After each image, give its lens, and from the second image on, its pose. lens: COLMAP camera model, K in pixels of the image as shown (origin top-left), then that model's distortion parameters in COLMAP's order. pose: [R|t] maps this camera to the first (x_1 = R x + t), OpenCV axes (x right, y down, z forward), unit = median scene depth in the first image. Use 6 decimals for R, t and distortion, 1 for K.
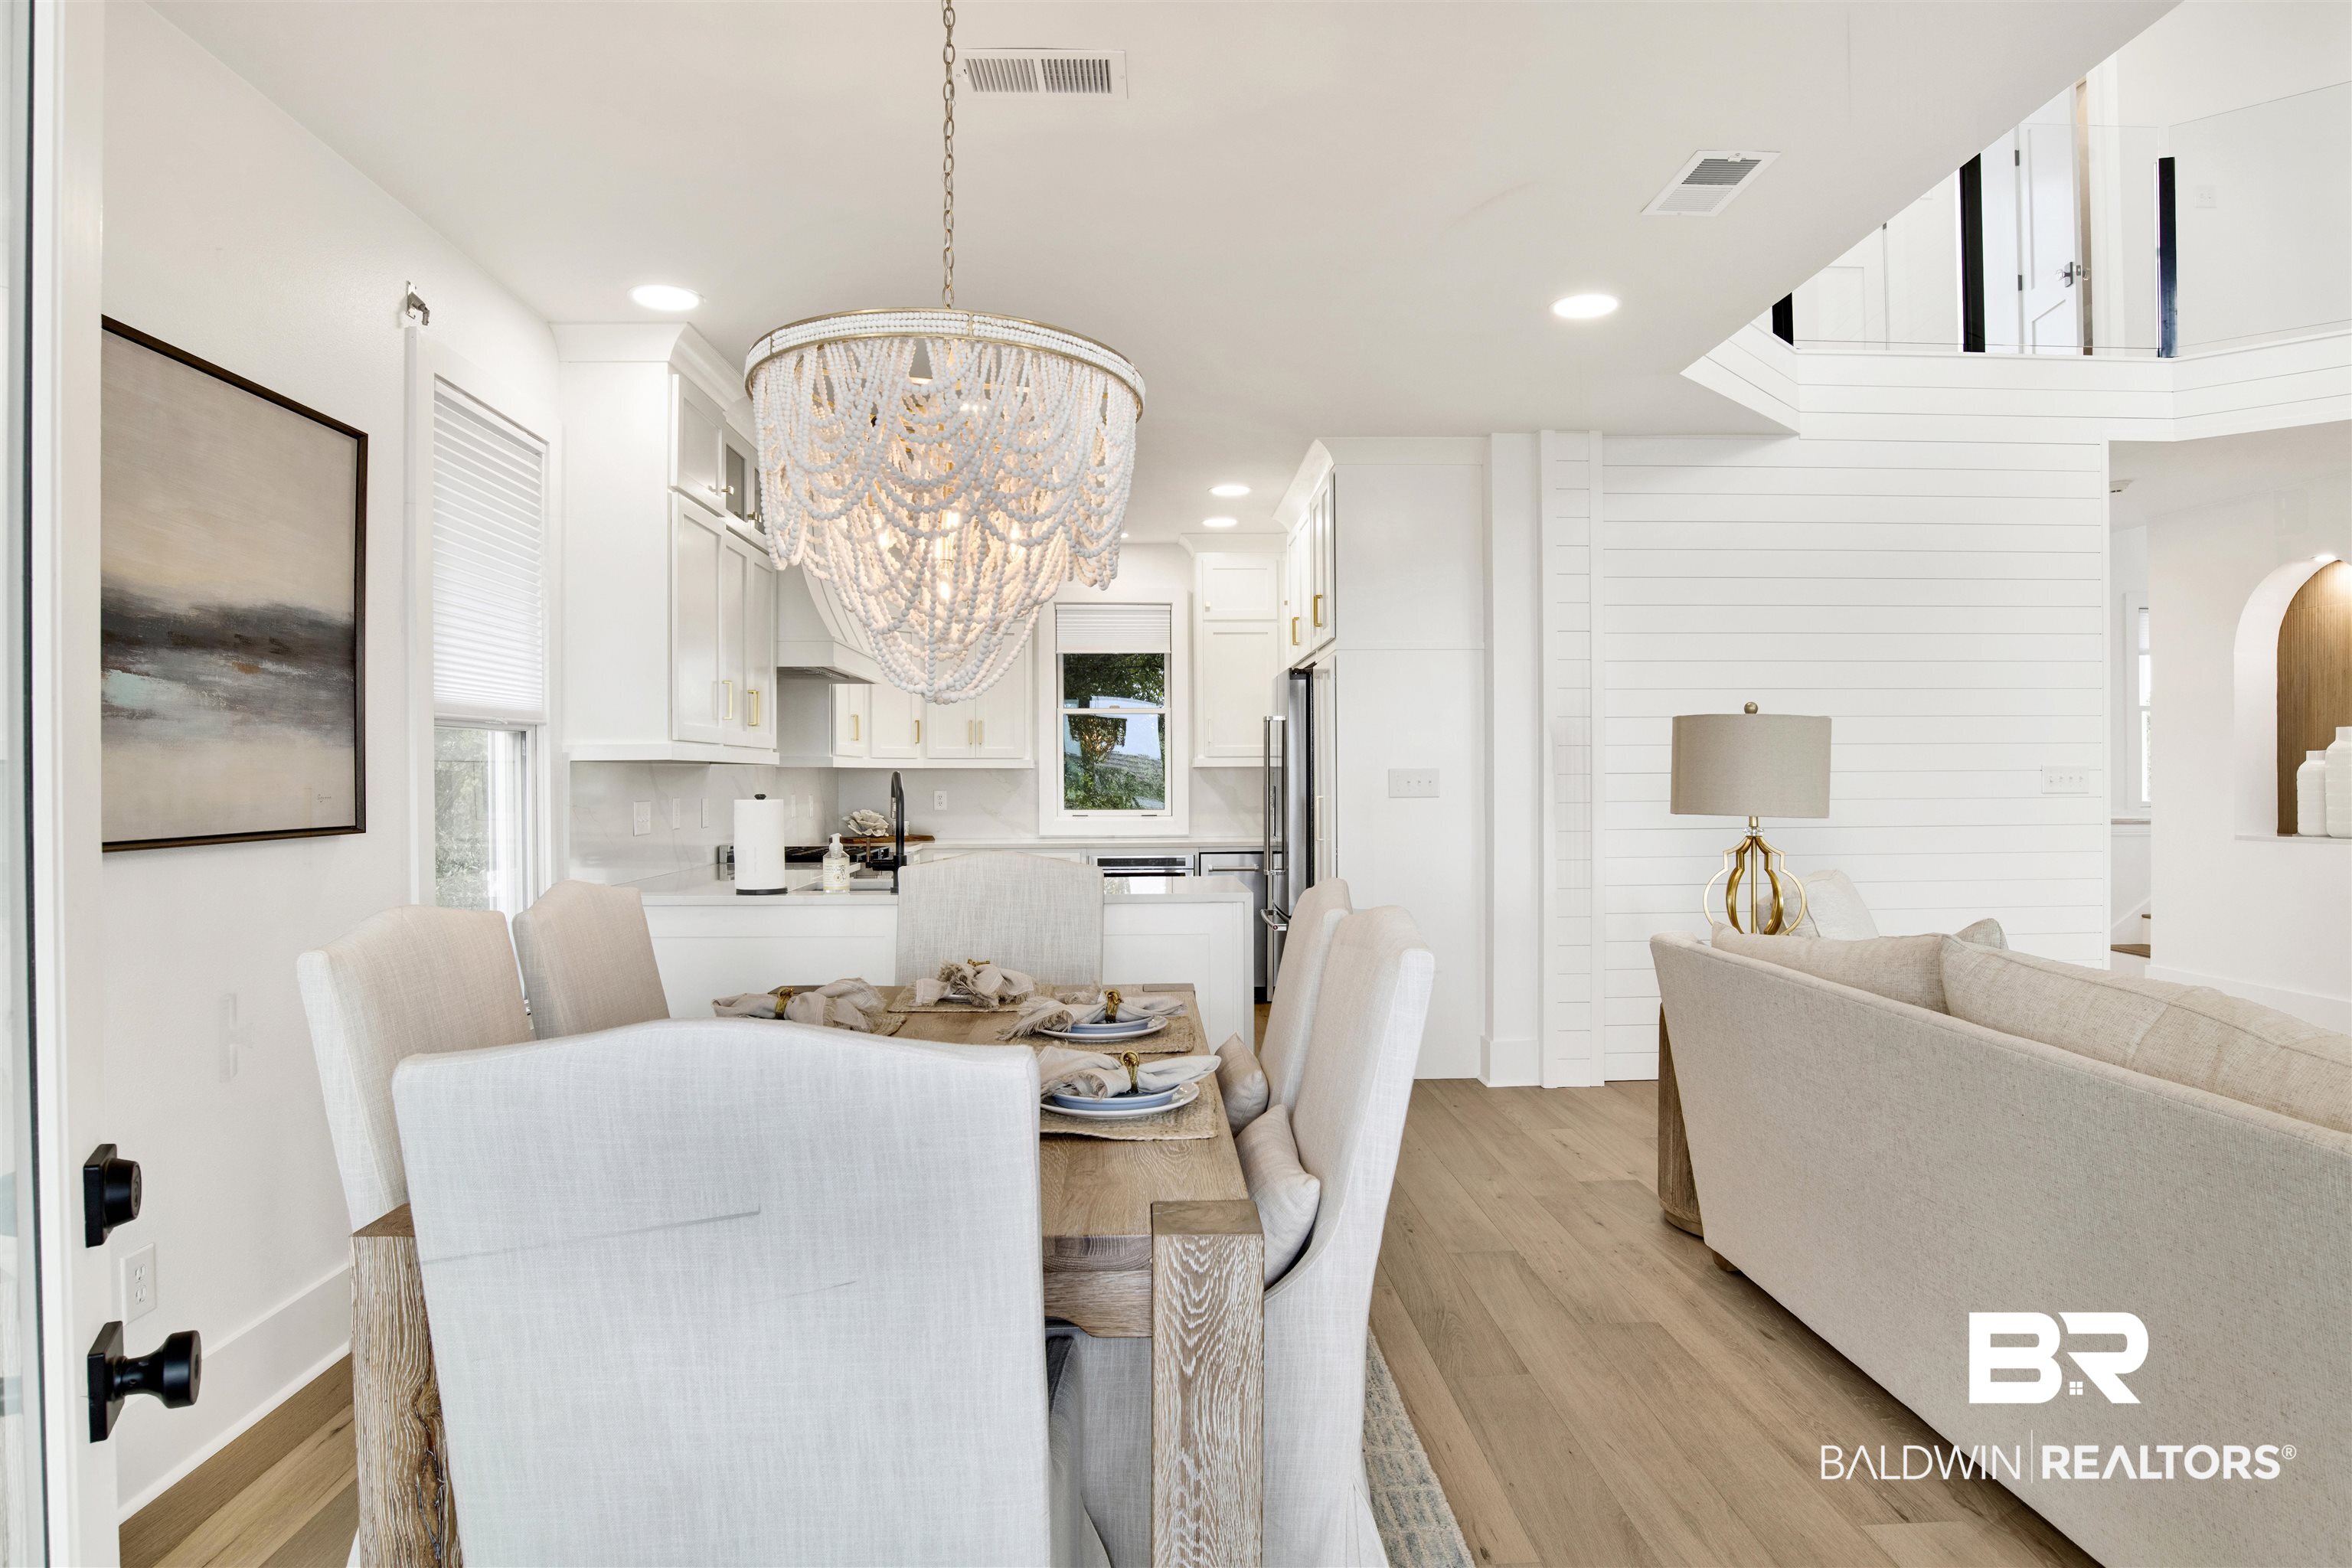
lens RADIAL K [[1327.2, 0, 1160.9], [0, 1327.2, 776.2], [0, 0, 1]] dist [-0.002260, -0.000191]
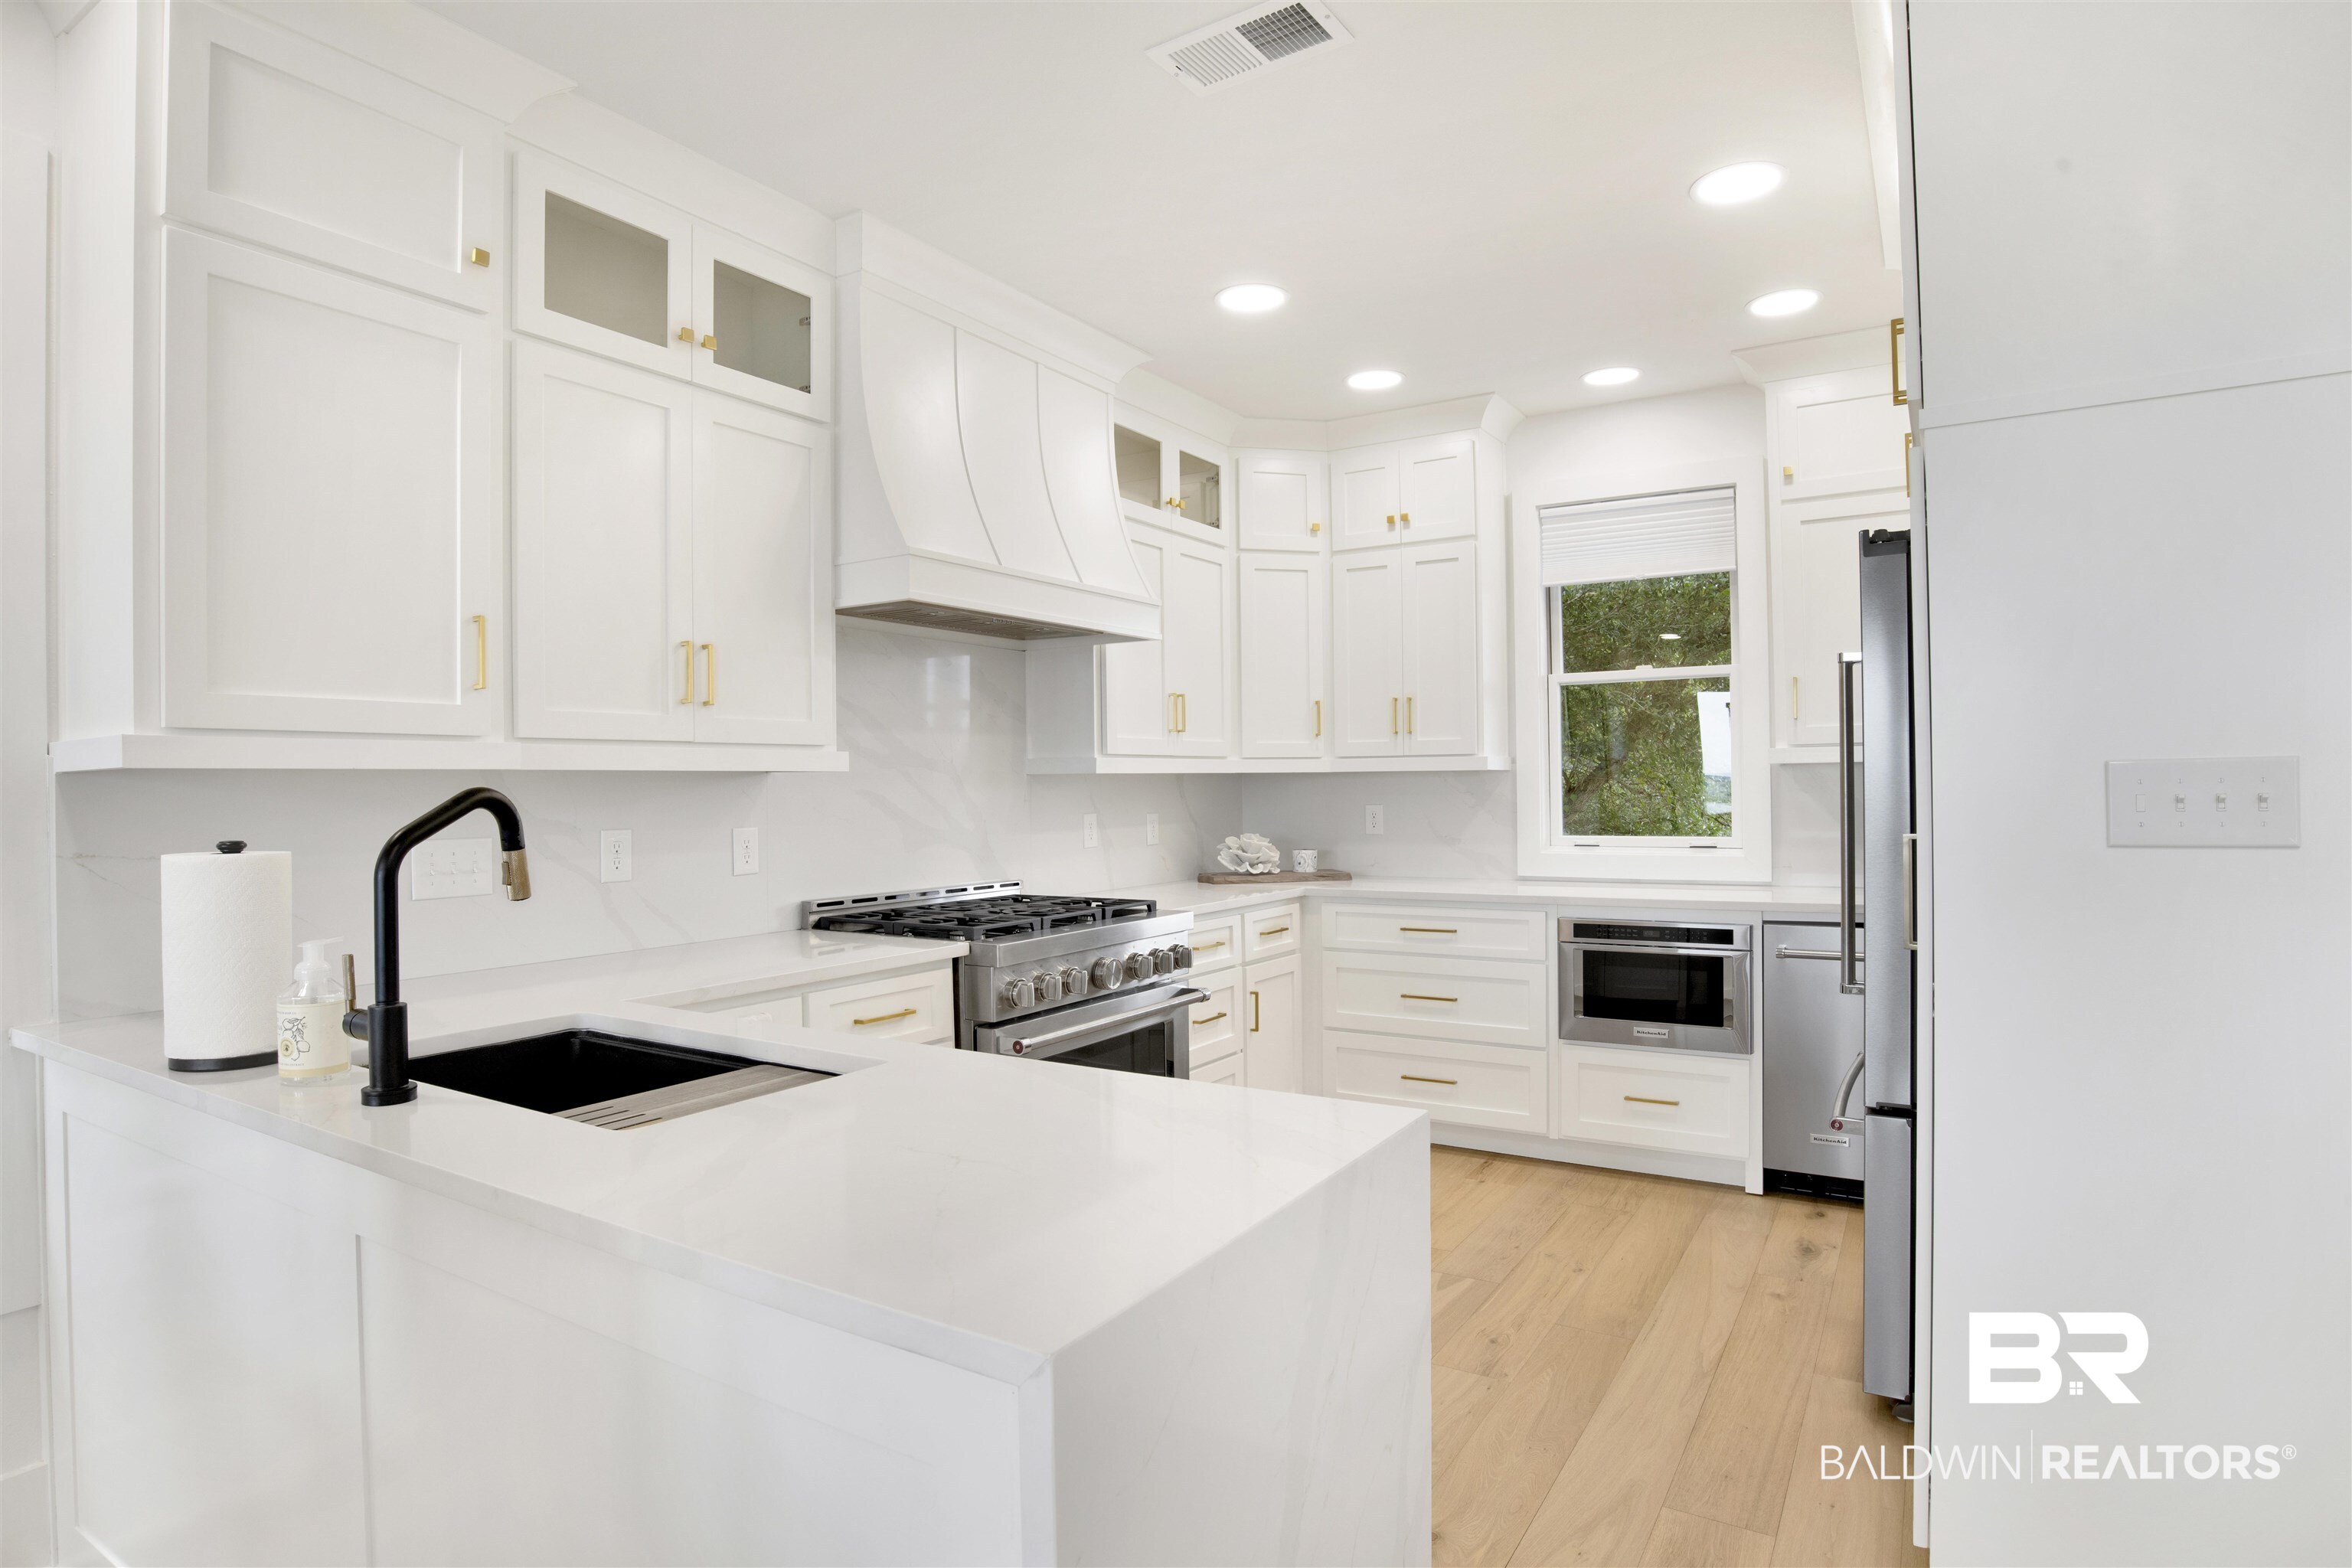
lens RADIAL K [[1265.7, 0, 1195.9], [0, 1265.7, 784.2], [0, 0, 1]] dist [-0.047501, 0.000947]
pose [[0.856847, -0.008754, -0.515496, 0.089628], [0.010332, 0.999947, 0.000193, -0.000928], [0.515467, -0.005492, 0.856892, 0.417313]]
